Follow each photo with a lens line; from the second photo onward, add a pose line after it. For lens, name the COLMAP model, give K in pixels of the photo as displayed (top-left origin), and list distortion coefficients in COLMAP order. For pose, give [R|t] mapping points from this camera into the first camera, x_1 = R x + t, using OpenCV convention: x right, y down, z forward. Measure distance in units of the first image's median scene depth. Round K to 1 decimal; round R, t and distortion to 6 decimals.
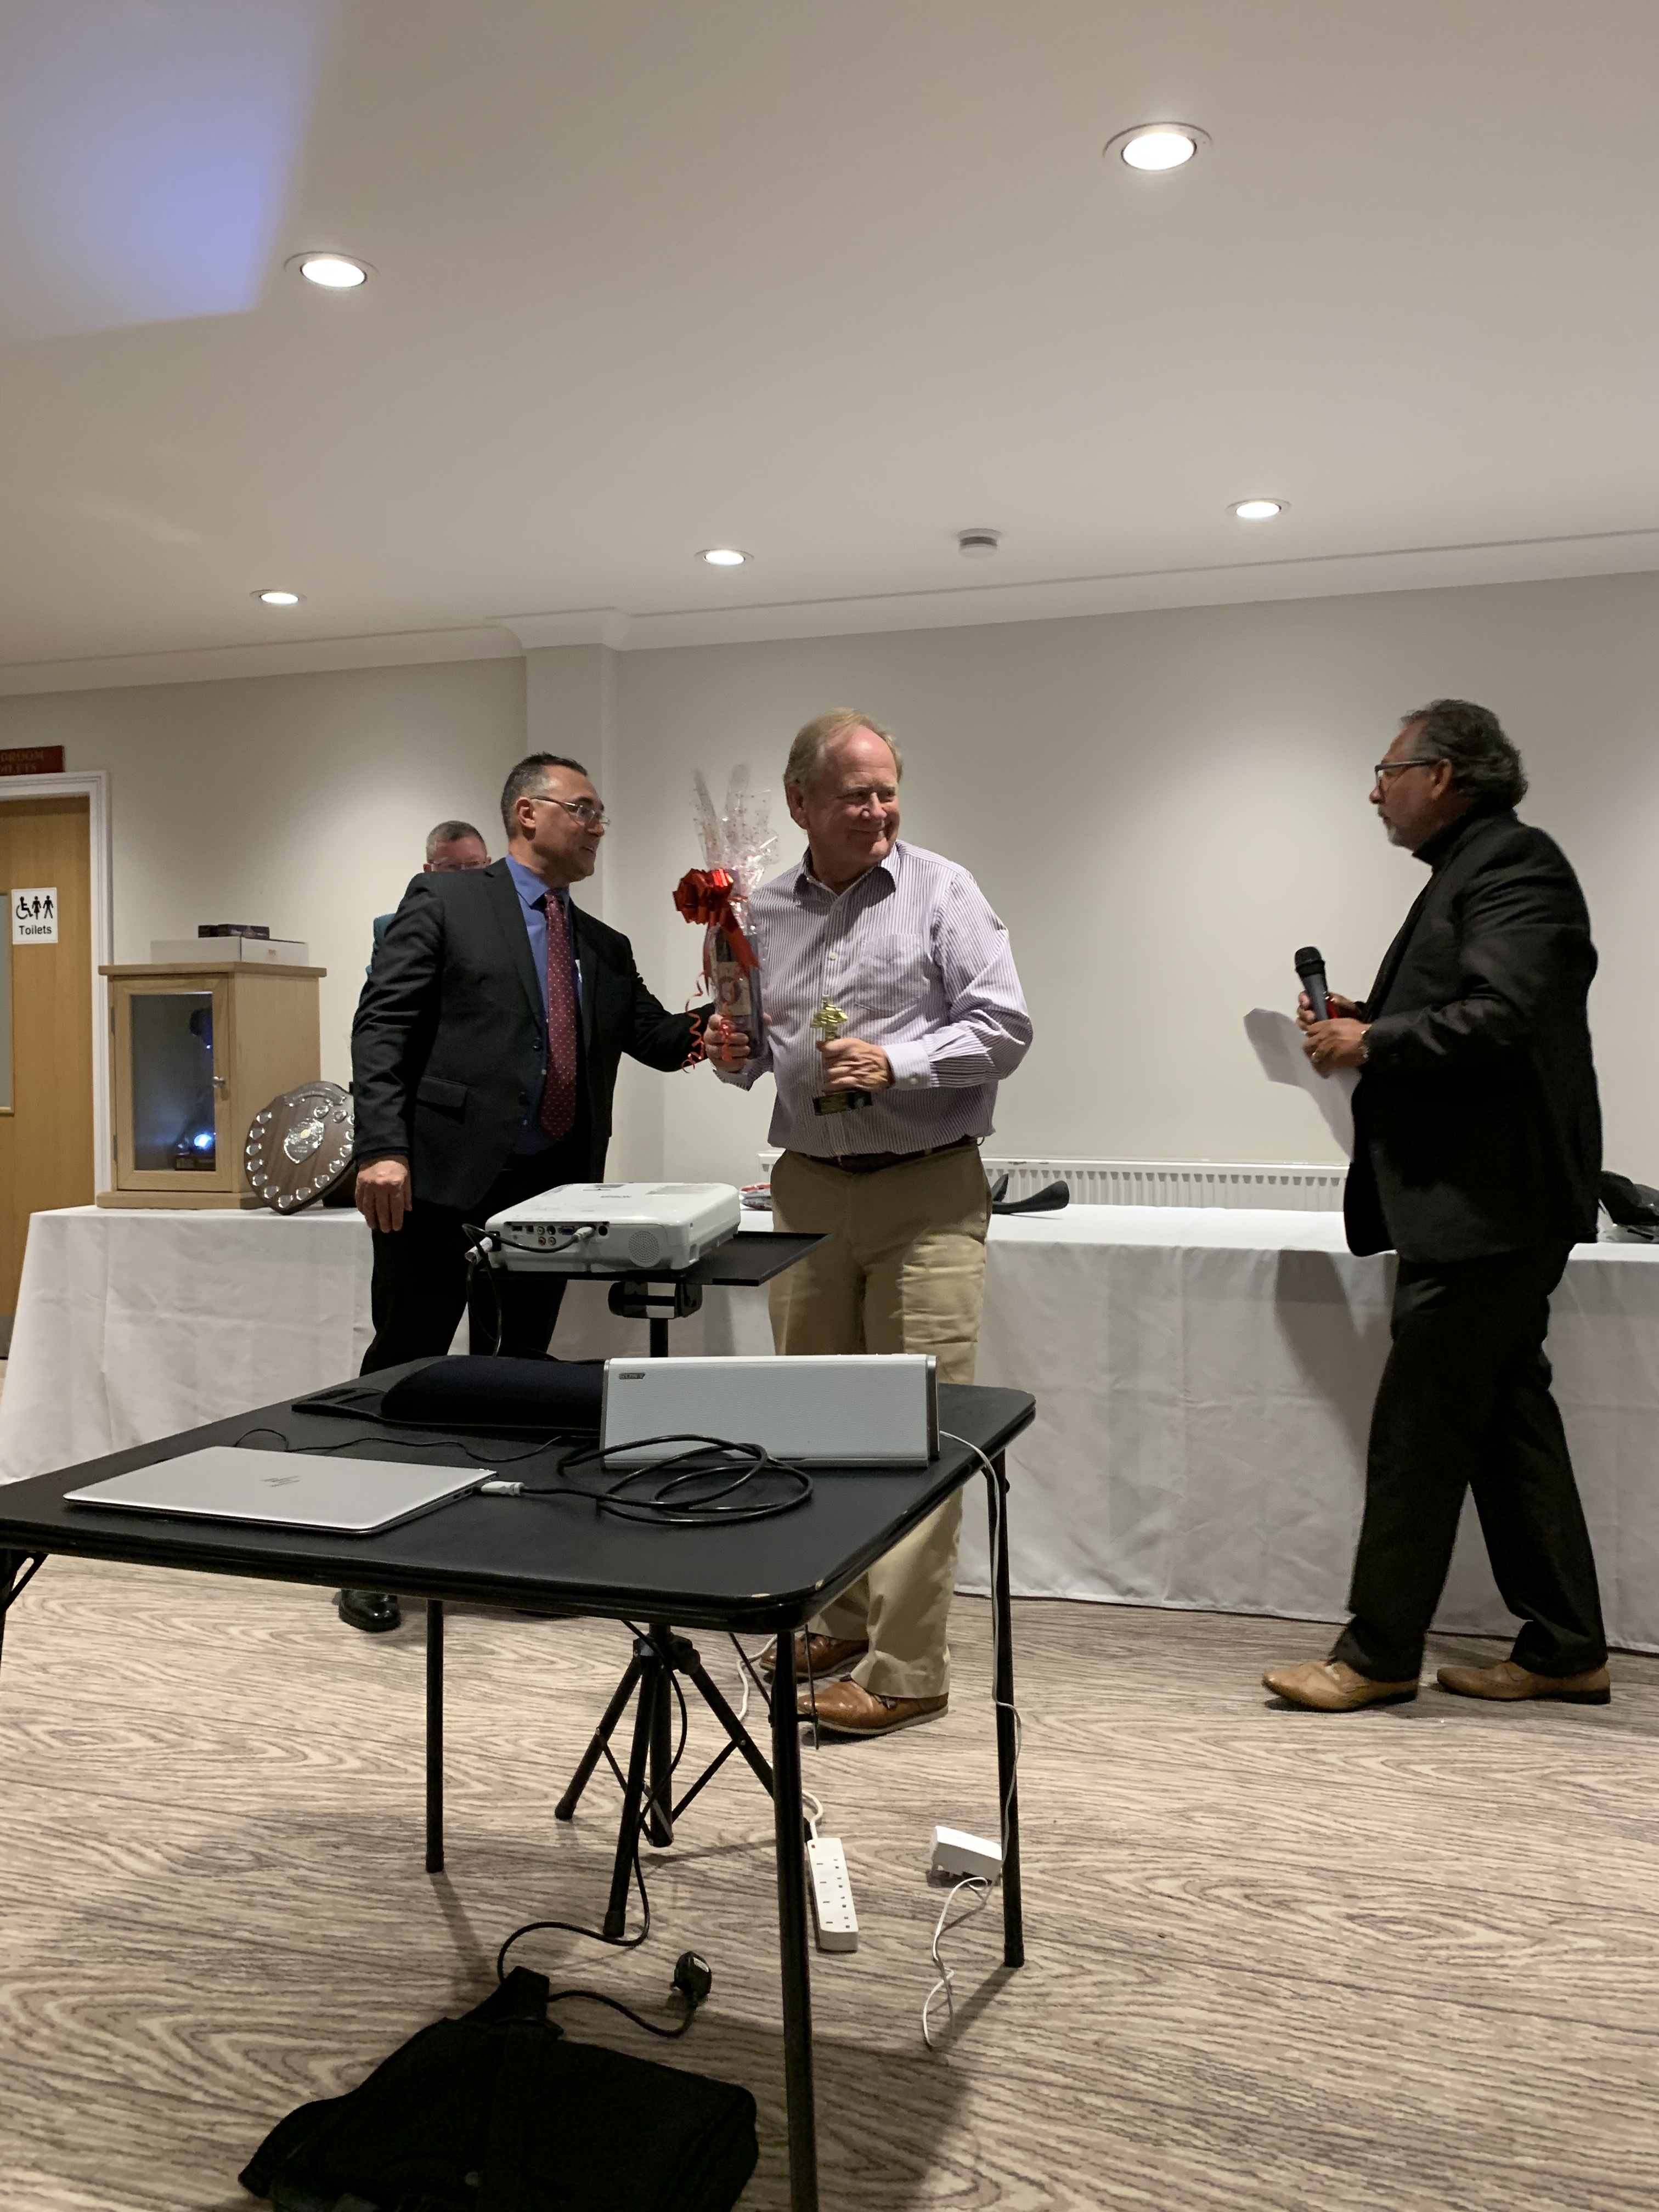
lens RADIAL K [[1725.0, 0, 820.3], [0, 1725.0, 1095.4], [0, 0, 1]] dist [0.050503, -0.044468]
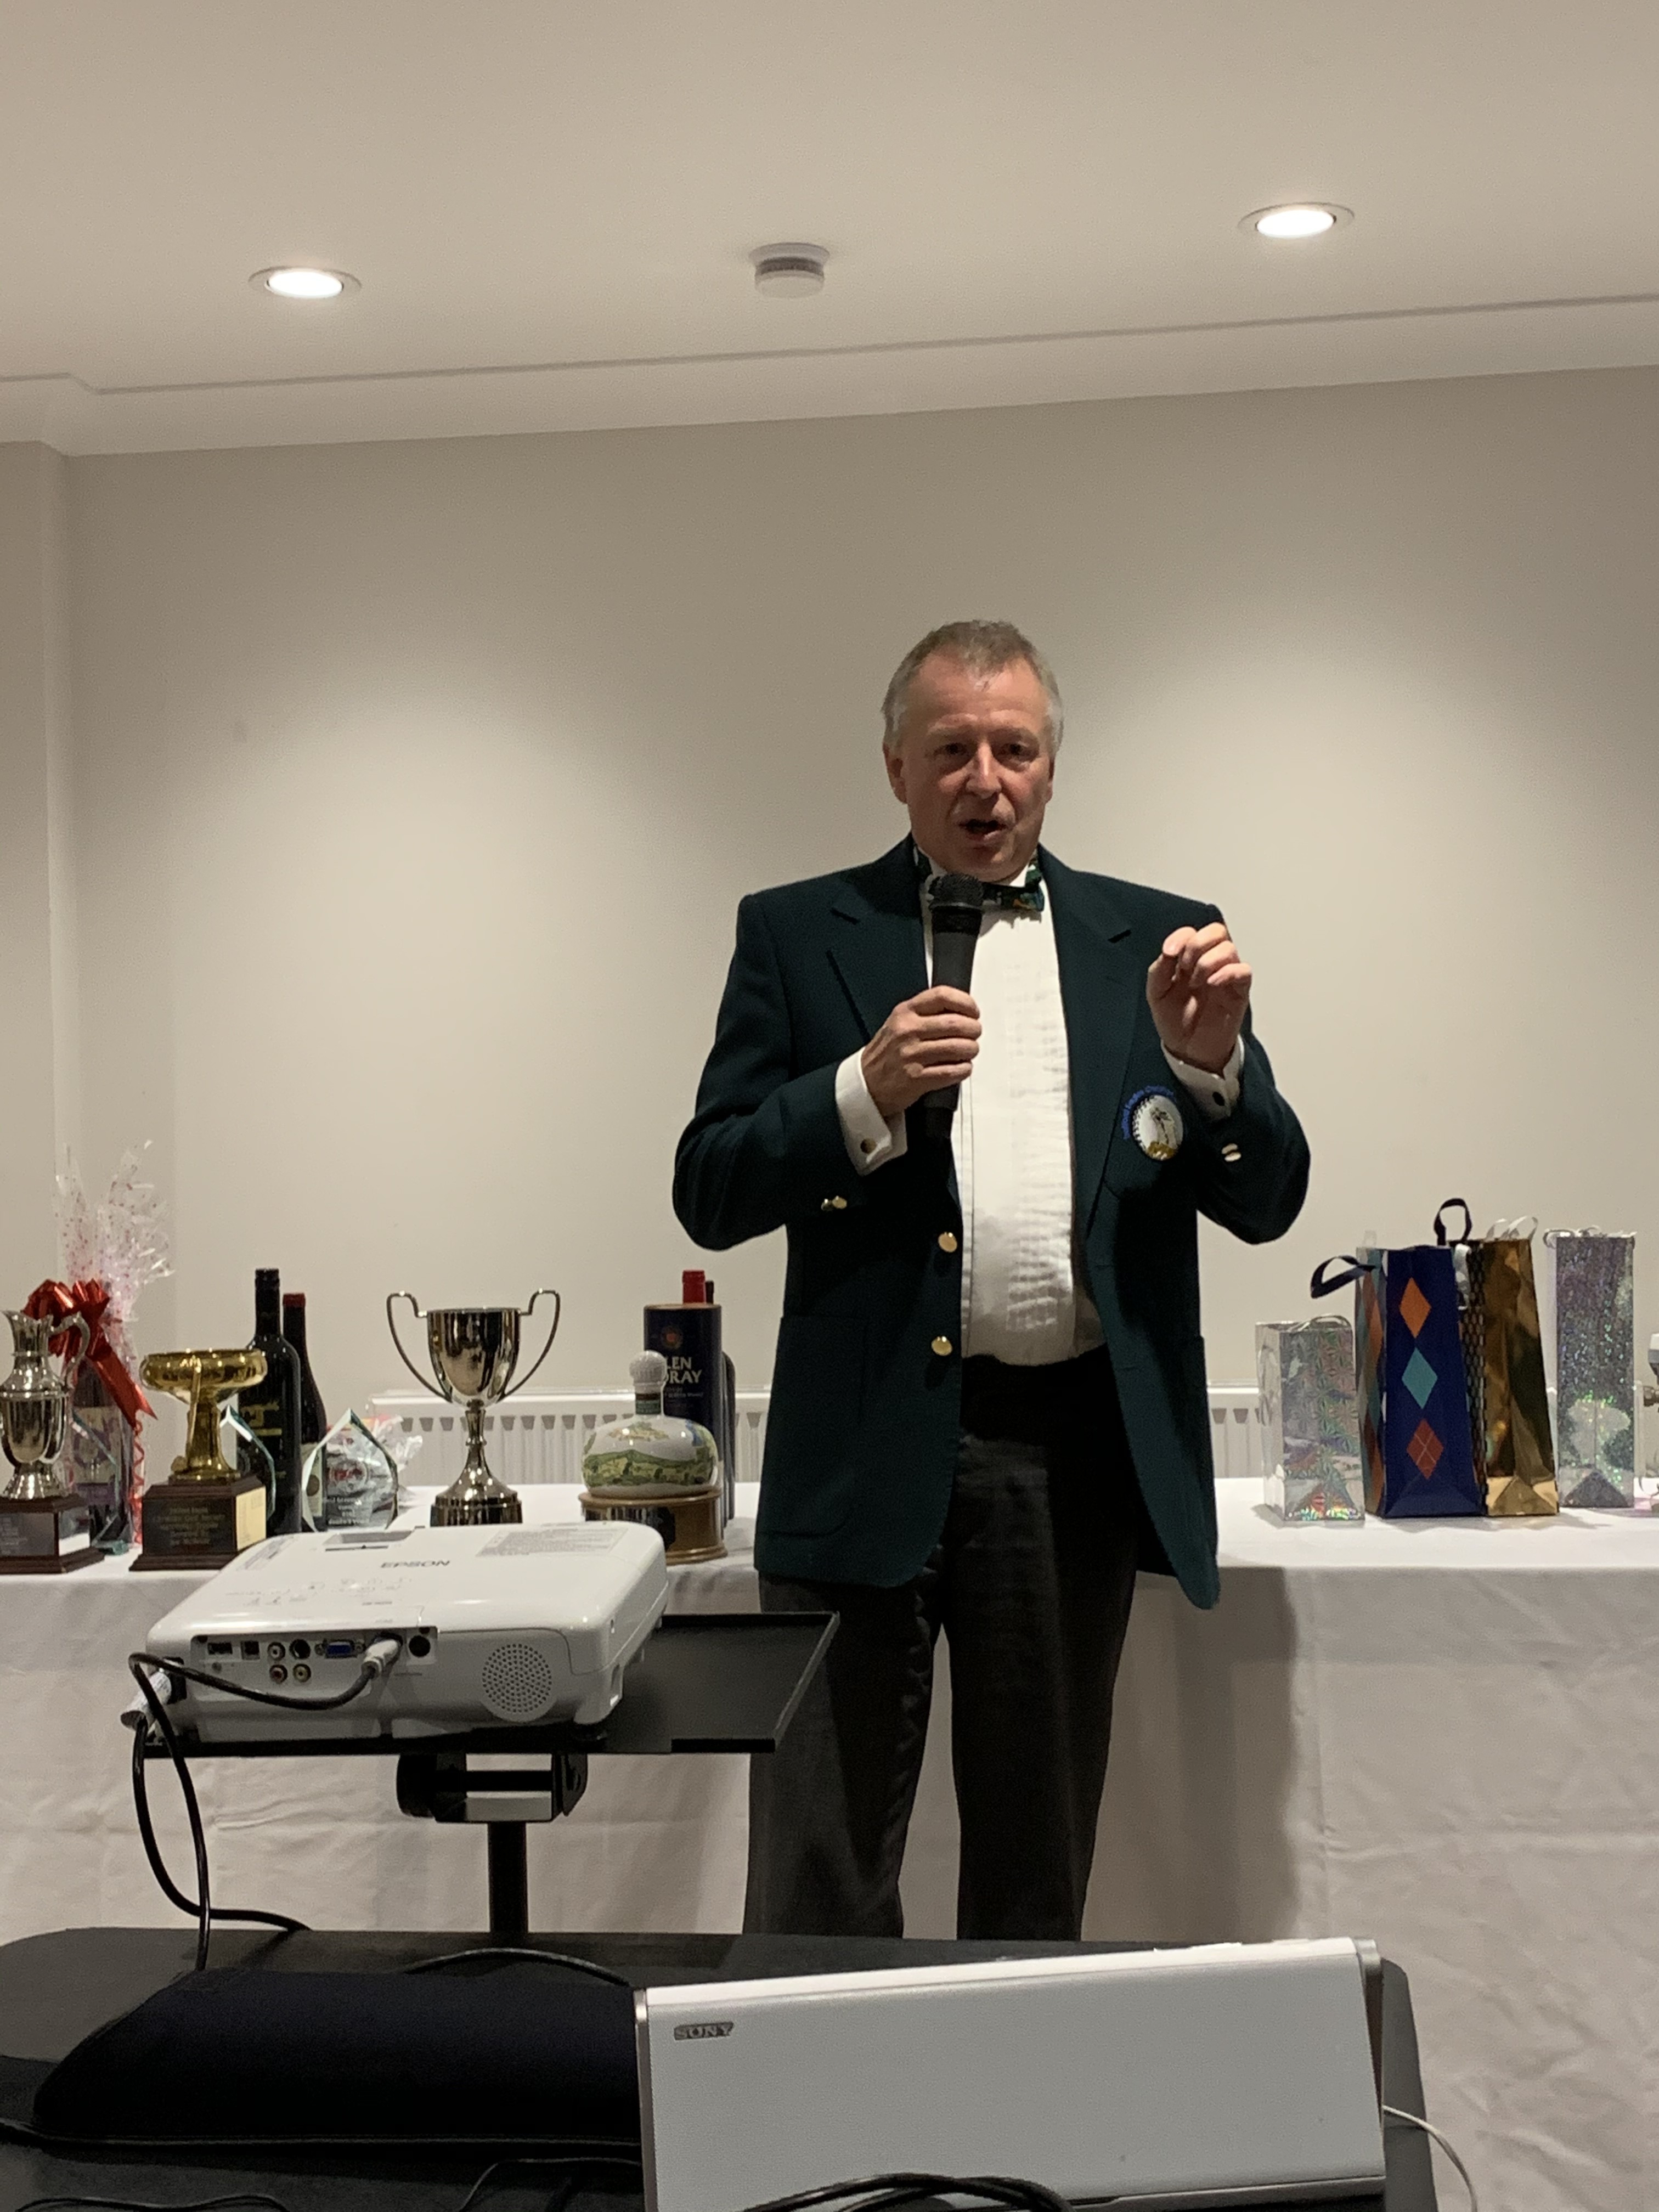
lens RADIAL K [[2964.7, 0, 823.5], [0, 2964.7, 1106.8], [0, 0, 1]] dist [0.087875, 0.000000]
pose [[0.983229, -0.025288, 0.180612, -0.168220], [0.033270, 0.998593, -0.041303, -0.033051], [-0.179313, 0.046619, 0.982687, 0.182874]]
